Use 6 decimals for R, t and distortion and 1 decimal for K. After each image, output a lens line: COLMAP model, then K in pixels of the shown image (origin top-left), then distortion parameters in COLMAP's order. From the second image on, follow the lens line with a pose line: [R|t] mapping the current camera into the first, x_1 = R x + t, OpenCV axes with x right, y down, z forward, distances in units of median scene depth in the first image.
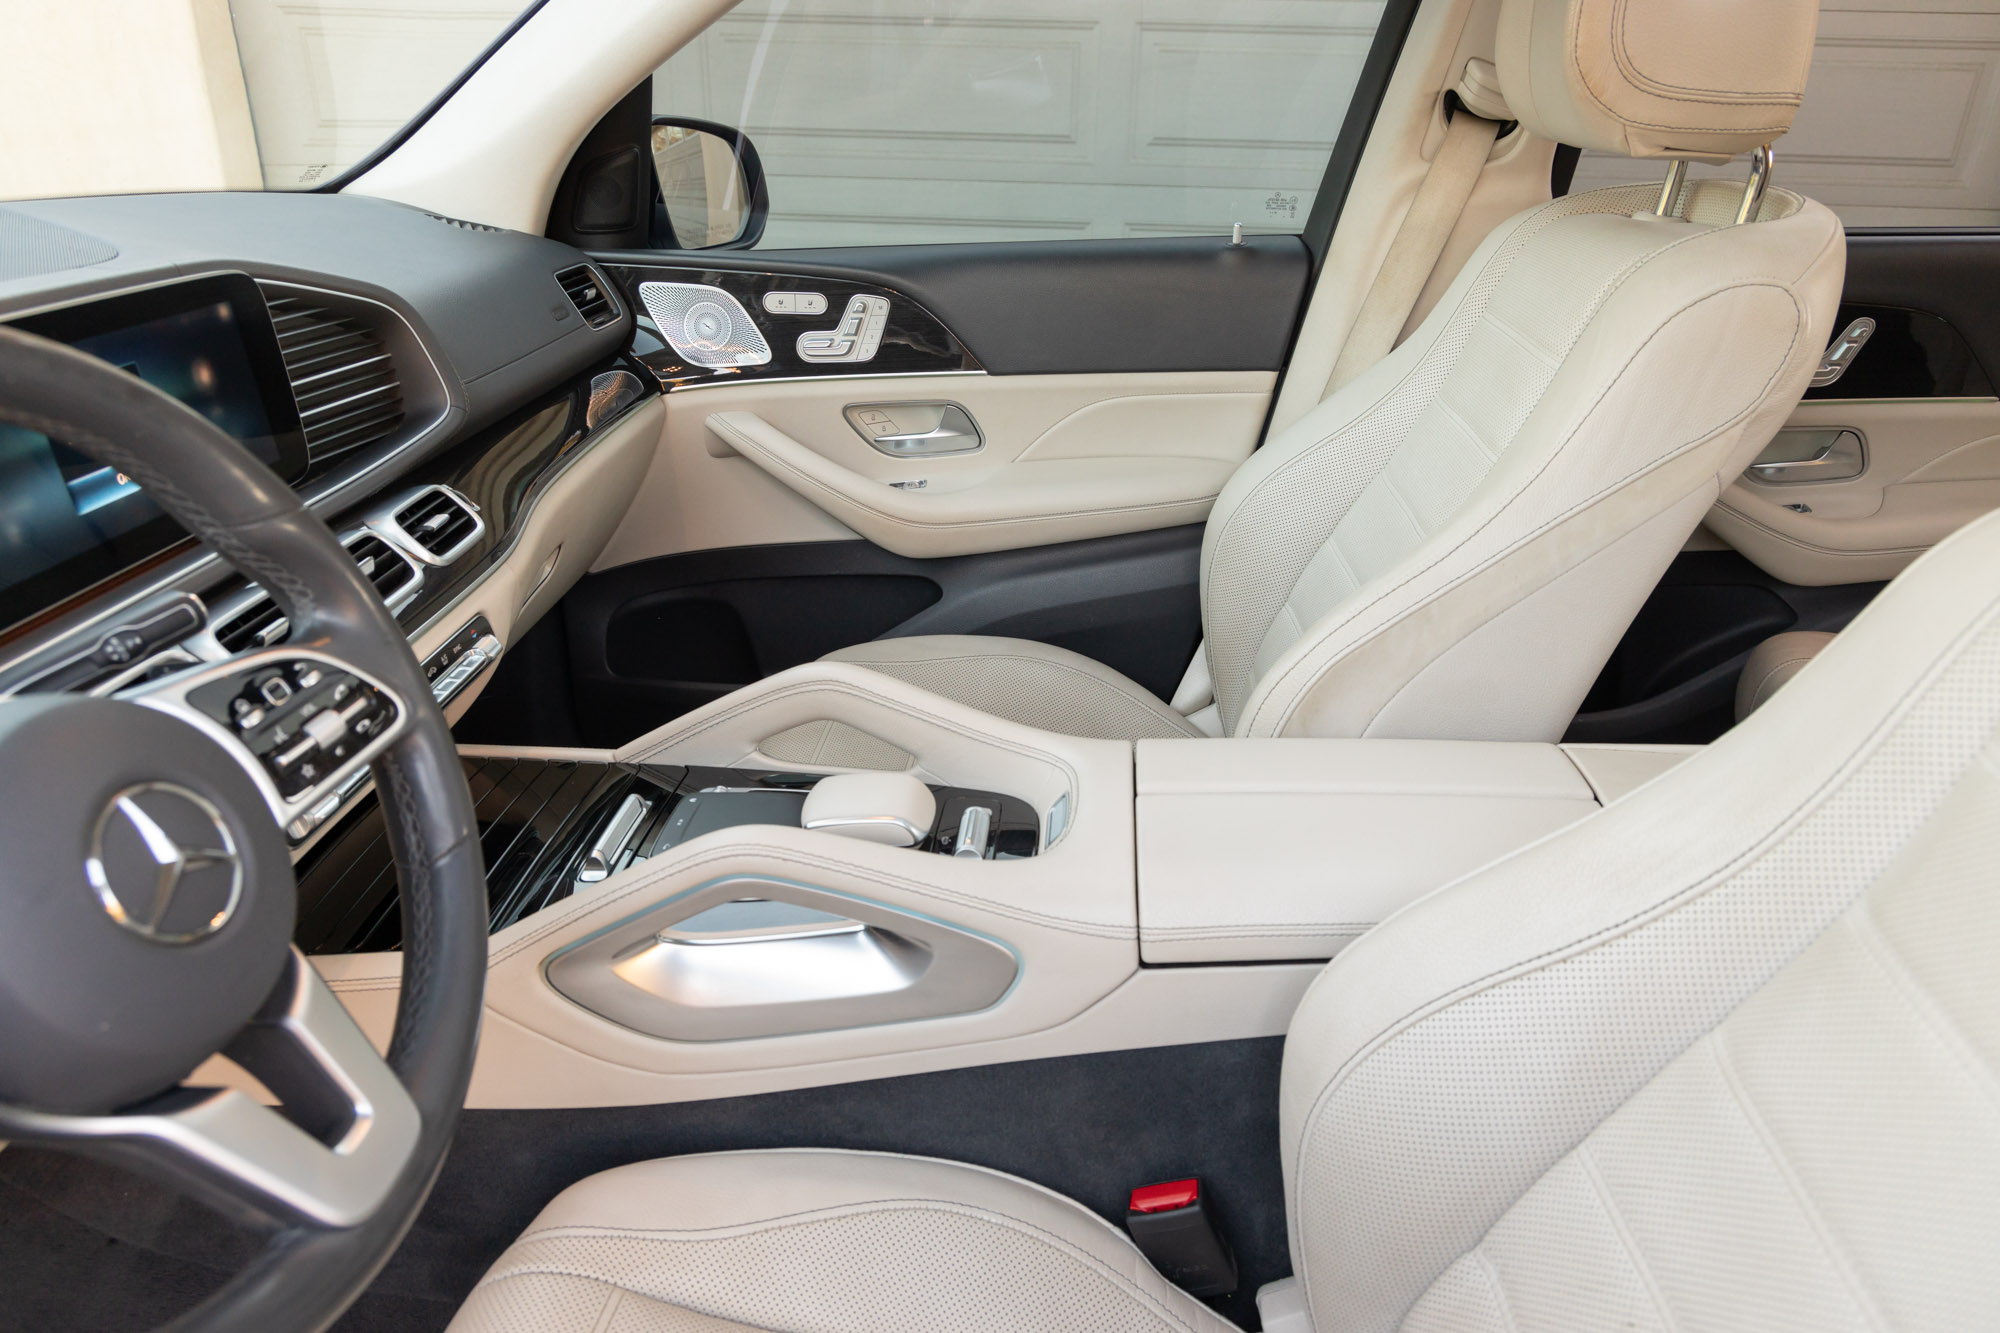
lens RADIAL K [[1360.0, 0, 1026.3], [0, 1360.0, 671.9], [0, 0, 1]] dist [0.005017, 0.000484]
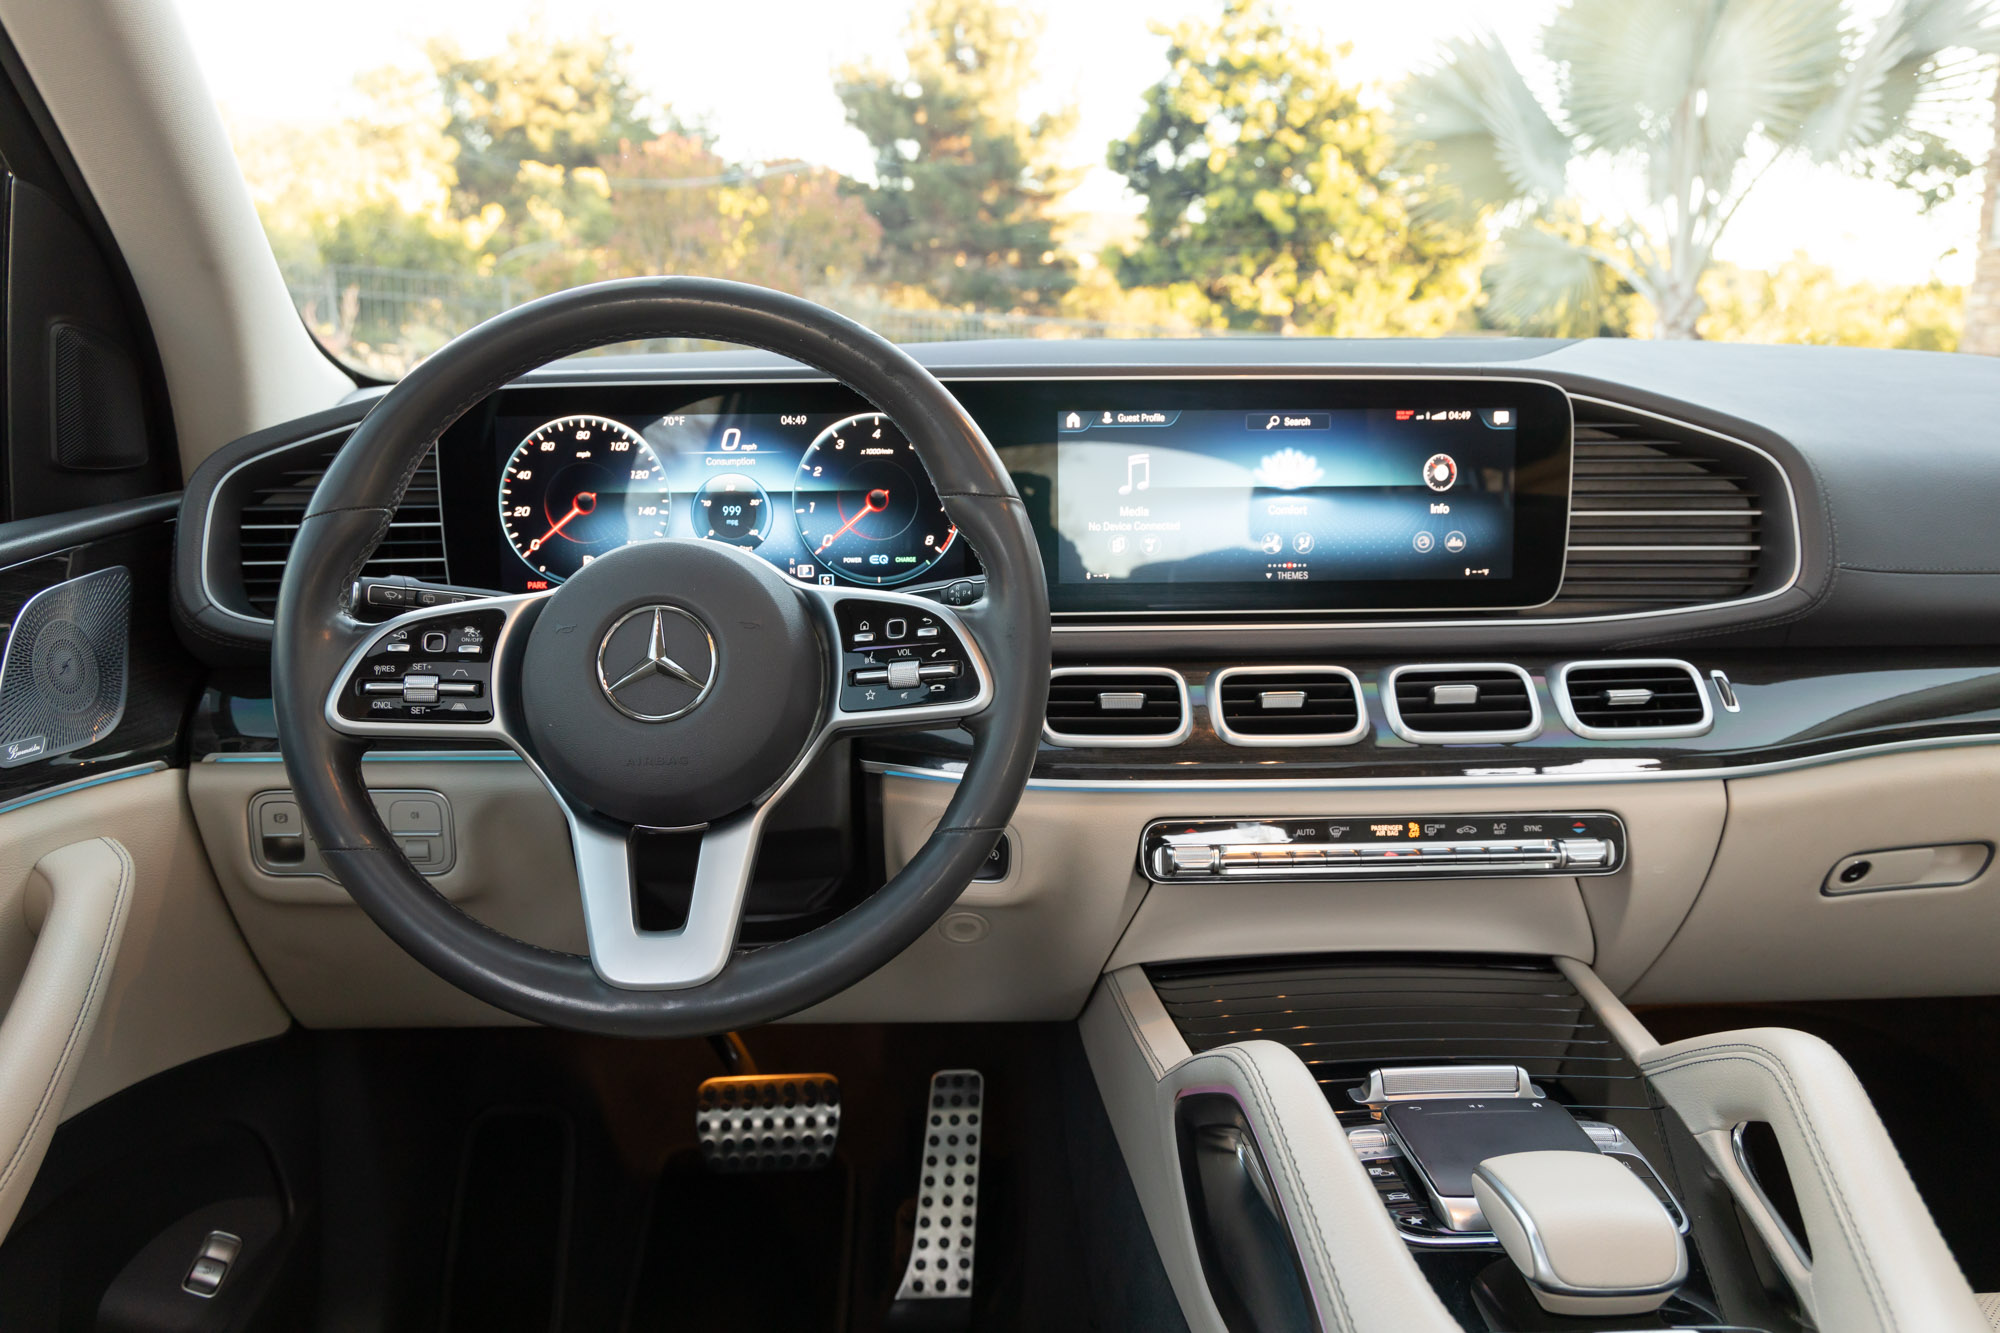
lens RADIAL K [[1570.3, 0, 980.9], [0, 1570.3, 726.5], [0, 0, 1]] dist [-0.007008, -0.000371]
pose [[0.094635, 0.223975, -0.969989, 0.410997], [-0.400028, 0.900792, 0.168969, -0.087306], [0.911604, 0.372033, 0.174842, 0.446192]]
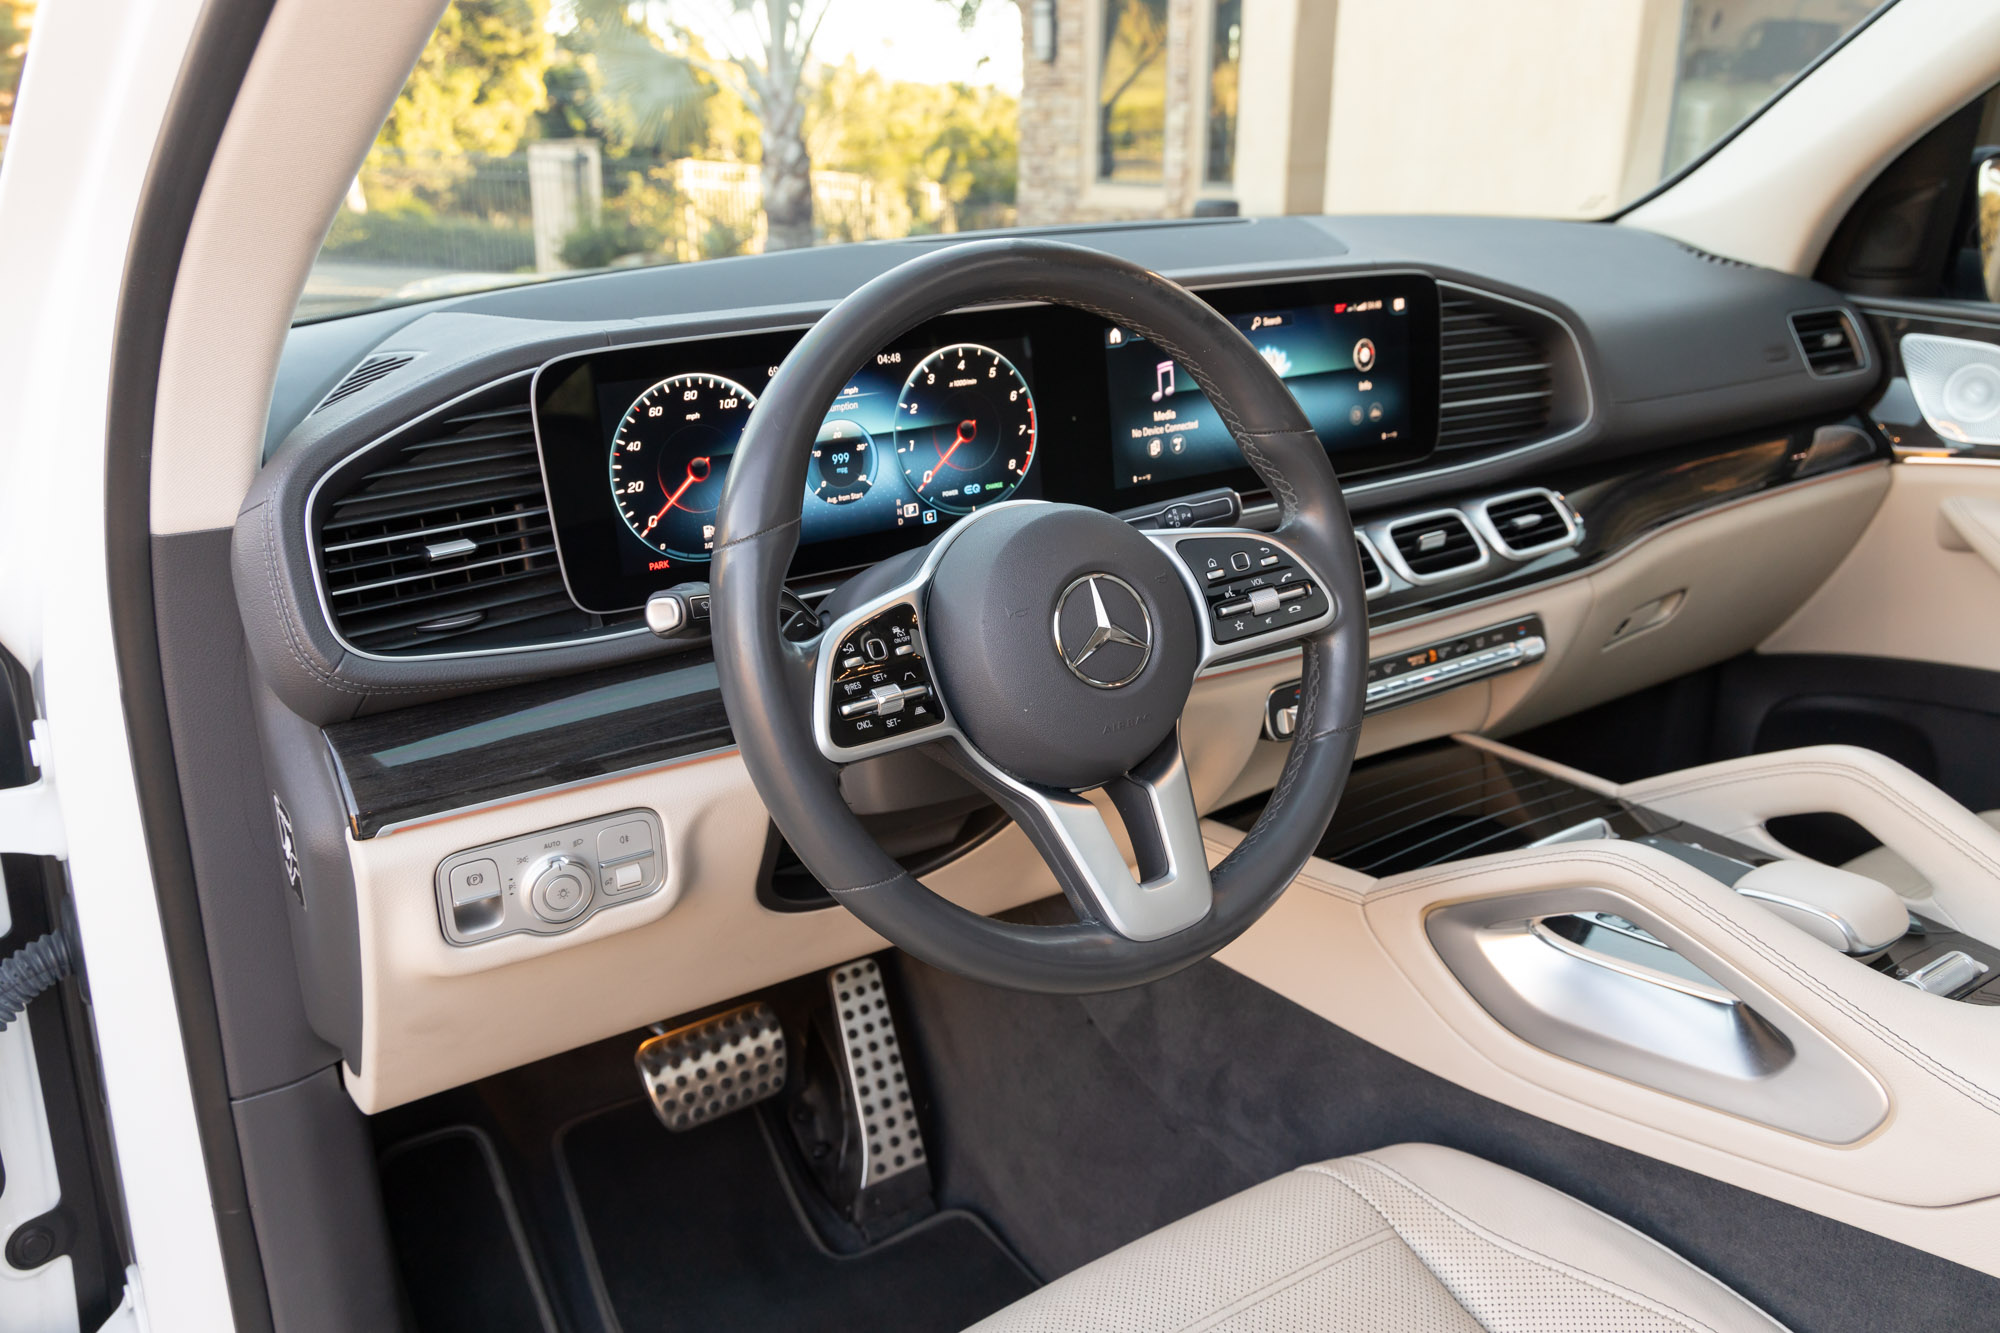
lens RADIAL K [[1570.3, 0, 980.9], [0, 1570.3, 726.5], [0, 0, 1]] dist [-0.007008, -0.000371]
pose [[0.611668, 0.255304, -0.748787, 0.233503], [-0.293788, 0.952116, 0.084641, 0.056618], [0.734541, 0.168213, 0.657384, -0.067255]]
